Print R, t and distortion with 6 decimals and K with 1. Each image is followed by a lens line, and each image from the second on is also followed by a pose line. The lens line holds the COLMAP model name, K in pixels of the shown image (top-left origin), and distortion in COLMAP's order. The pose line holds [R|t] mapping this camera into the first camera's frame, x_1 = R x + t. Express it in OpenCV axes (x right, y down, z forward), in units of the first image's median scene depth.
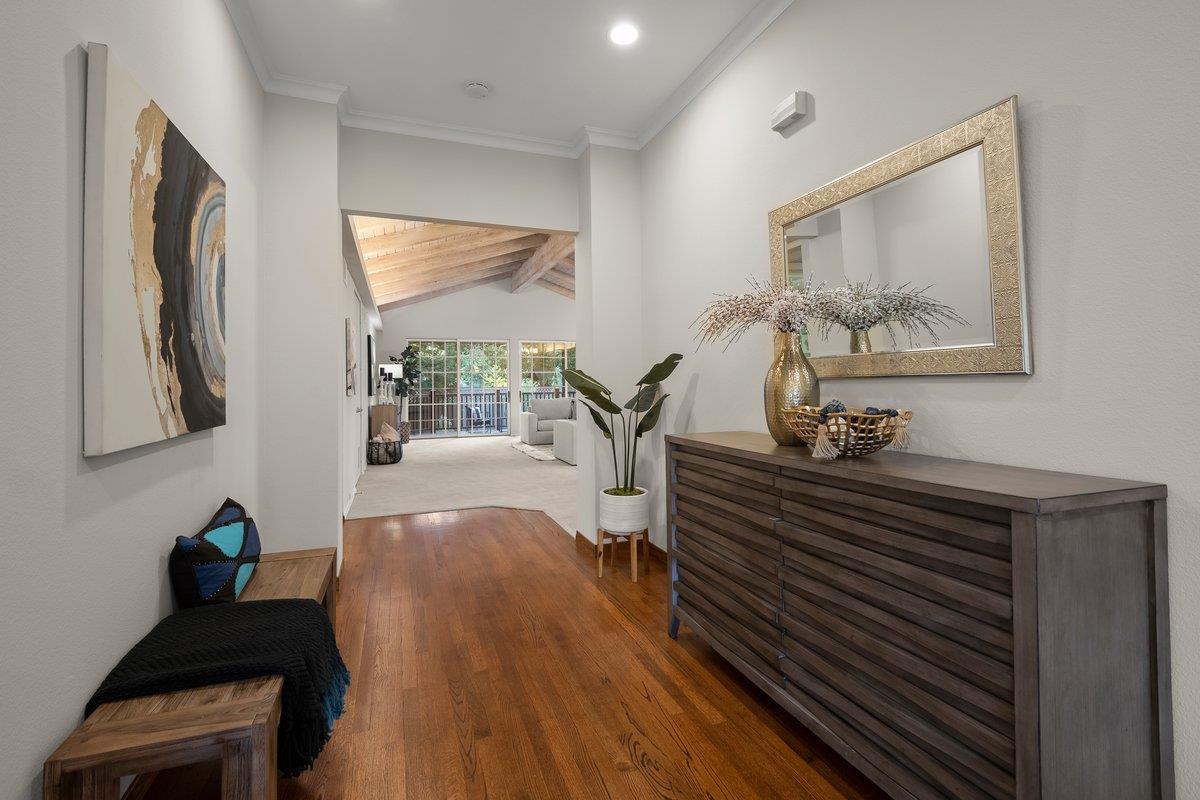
lens RADIAL K [[546.4, 0, 600.8], [0, 546.4, 375.0], [0, 0, 1]] dist [0.037683, -0.021494]
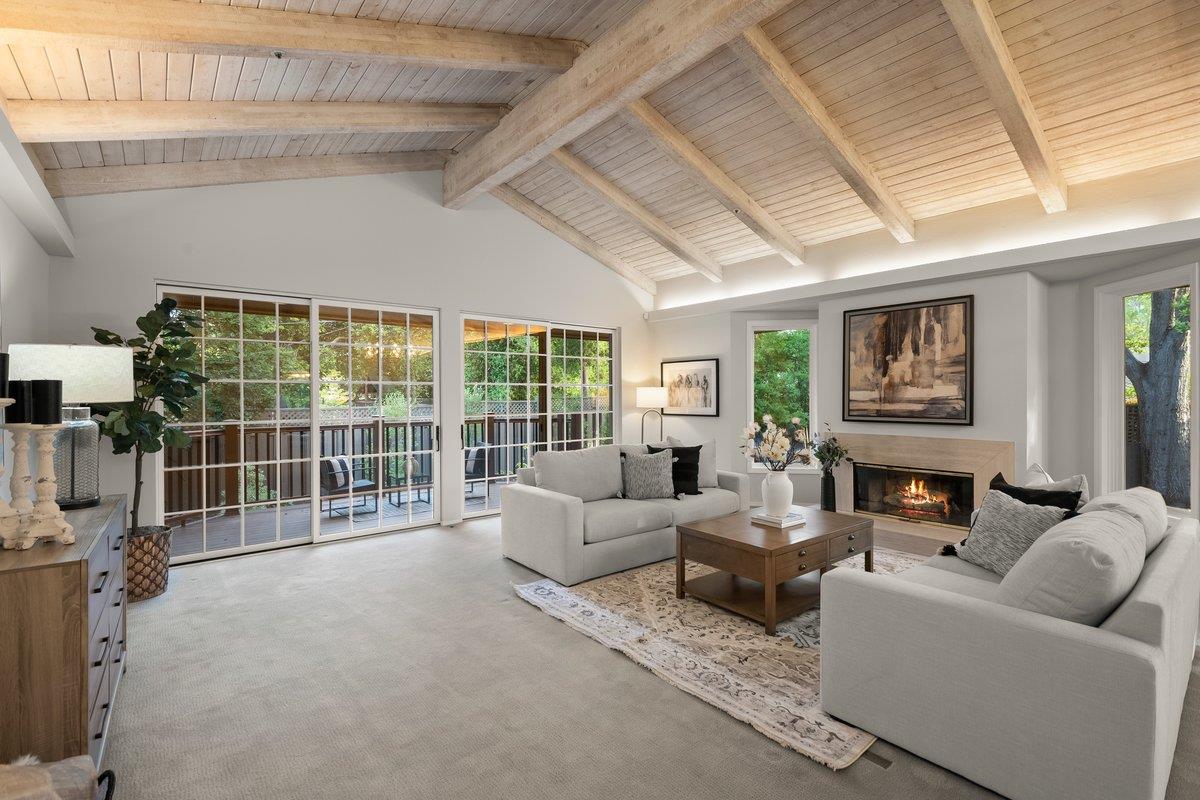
lens RADIAL K [[529.1, 0, 595.6], [0, 529.1, 396.5], [0, 0, 1]] dist [0.036630, -0.018719]
pose [[0.946161, 0.003105, 0.323682, -0.288739], [-0.009346, 0.999799, 0.017729, -0.004075], [-0.323562, -0.019800, 0.946000, 0.841397]]
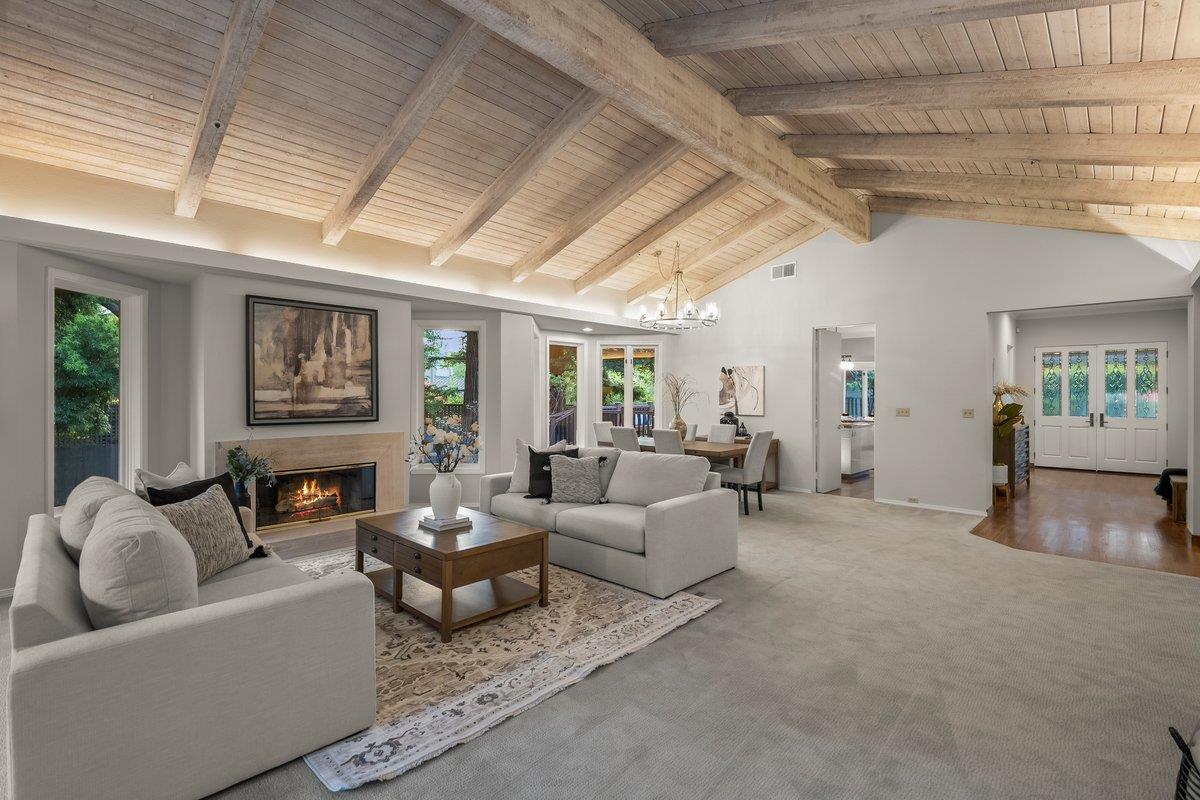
lens RADIAL K [[547.2, 0, 594.7], [0, 547.2, 392.8], [0, 0, 1]] dist [0.034785, -0.021494]
pose [[-0.437528, 0.009542, 0.899154, -0.451364], [-0.015118, 0.999724, -0.017965, 0.005379], [-0.899078, -0.021453, -0.437263, 1.279643]]
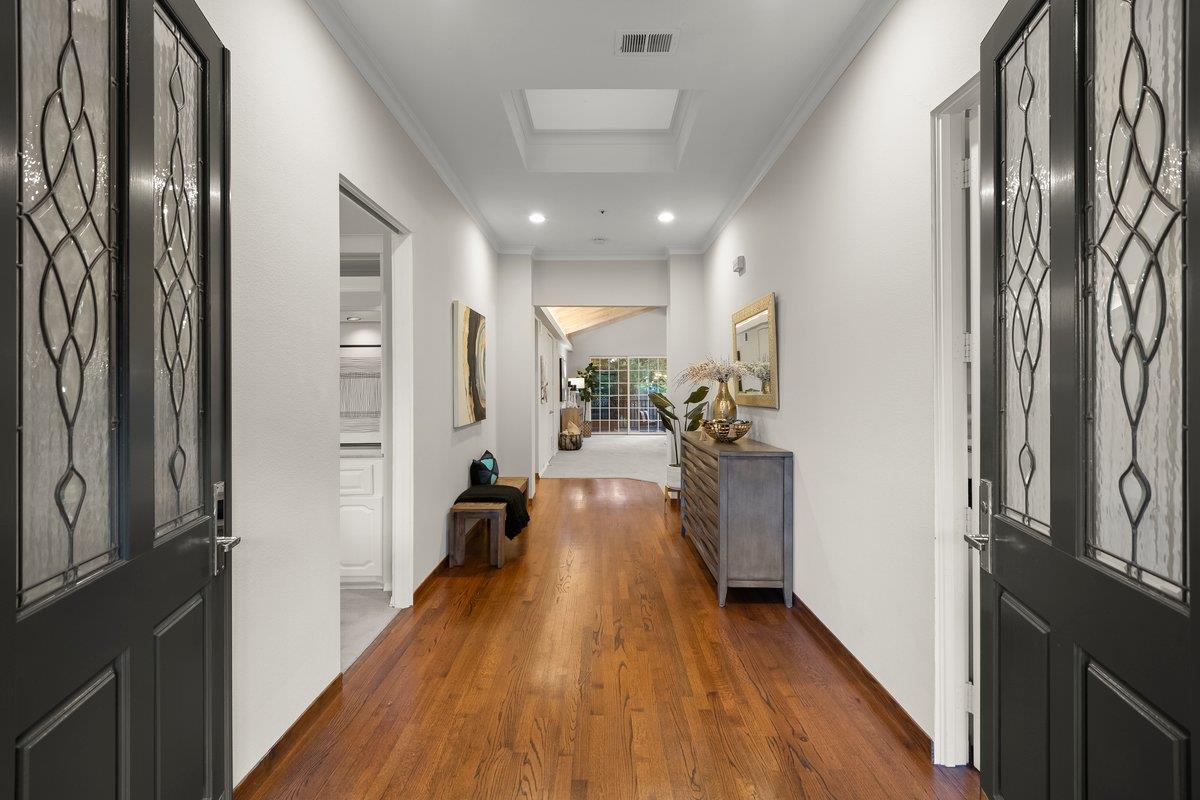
lens RADIAL K [[547.2, 0, 594.7], [0, 547.2, 392.8], [0, 0, 1]] dist [0.034785, -0.021494]
pose [[0.934047, 0.012450, -0.356933, 0.170172], [-0.002549, 0.999599, 0.028198, -0.025720], [0.357141, -0.025428, 0.933704, -0.292699]]
